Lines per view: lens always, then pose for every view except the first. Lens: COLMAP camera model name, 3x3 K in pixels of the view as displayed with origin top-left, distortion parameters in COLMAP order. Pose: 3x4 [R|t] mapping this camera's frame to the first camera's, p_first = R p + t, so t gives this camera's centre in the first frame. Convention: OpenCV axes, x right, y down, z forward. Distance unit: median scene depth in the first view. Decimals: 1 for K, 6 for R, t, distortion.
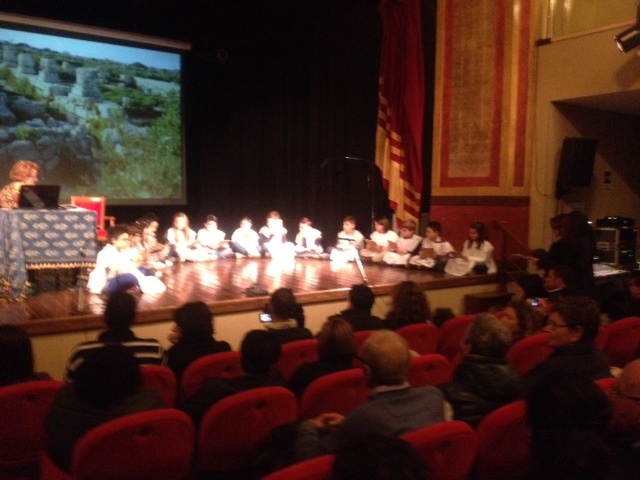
lens RADIAL K [[599.1, 0, 320.0], [0, 599.1, 240.0], [0, 0, 1]] dist [0.128958, -0.215594]
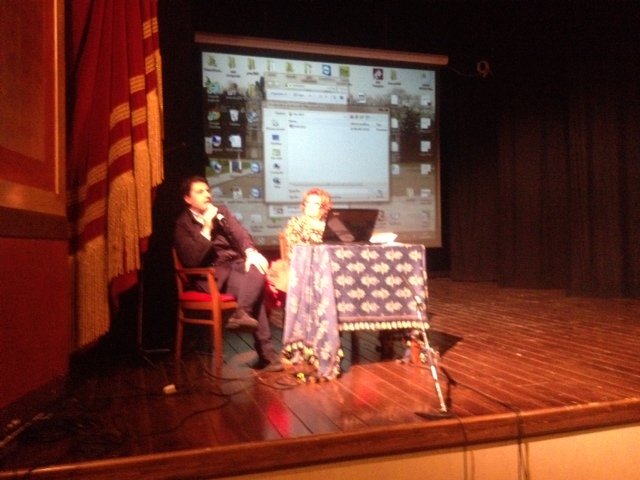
lens RADIAL K [[599.1, 0, 320.0], [0, 599.1, 240.0], [0, 0, 1]] dist [0.128958, -0.215594]
pose [[0.951891, -0.028064, -0.305150, -0.206471], [0.003676, 0.996771, -0.080207, 0.000269], [0.306416, 0.075227, 0.948921, 0.247078]]
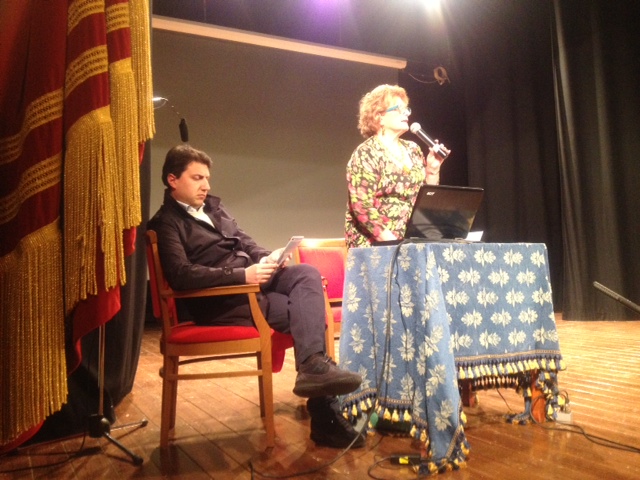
lens RADIAL K [[599.1, 0, 320.0], [0, 599.1, 240.0], [0, 0, 1]] dist [0.128958, -0.215594]
pose [[0.988708, -0.055233, -0.139304, -0.355998], [0.036926, 0.990730, -0.130733, 0.002444], [0.145233, 0.124113, 0.981582, 0.398984]]
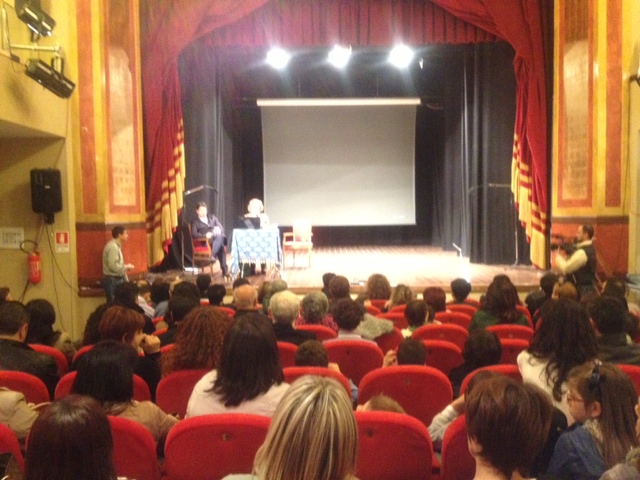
lens RADIAL K [[599.1, 0, 320.0], [0, 599.1, 240.0], [0, 0, 1]] dist [0.128958, -0.215594]
pose [[0.820751, 0.007274, -0.571240, 0.499770], [-0.020839, 0.999635, -0.017212, 0.003672], [0.570906, 0.026031, 0.820603, -0.224695]]
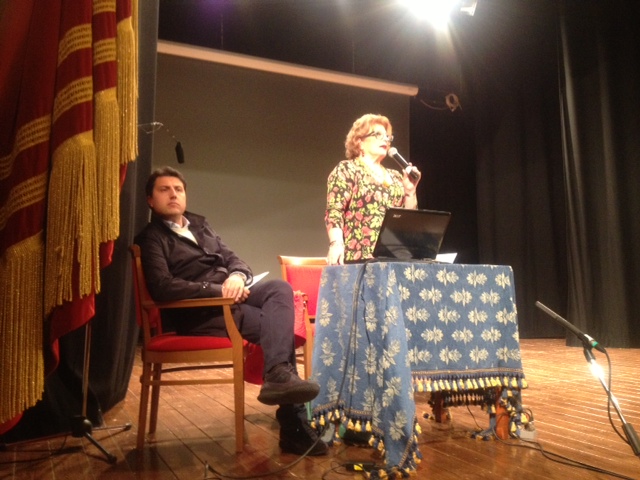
lens RADIAL K [[599.1, 0, 320.0], [0, 599.1, 240.0], [0, 0, 1]] dist [0.128958, -0.215594]
pose [[0.982902, -0.039350, -0.179874, -0.324242], [0.008818, 0.985836, -0.167482, 0.008031], [0.183916, 0.163032, 0.969327, 0.384251]]
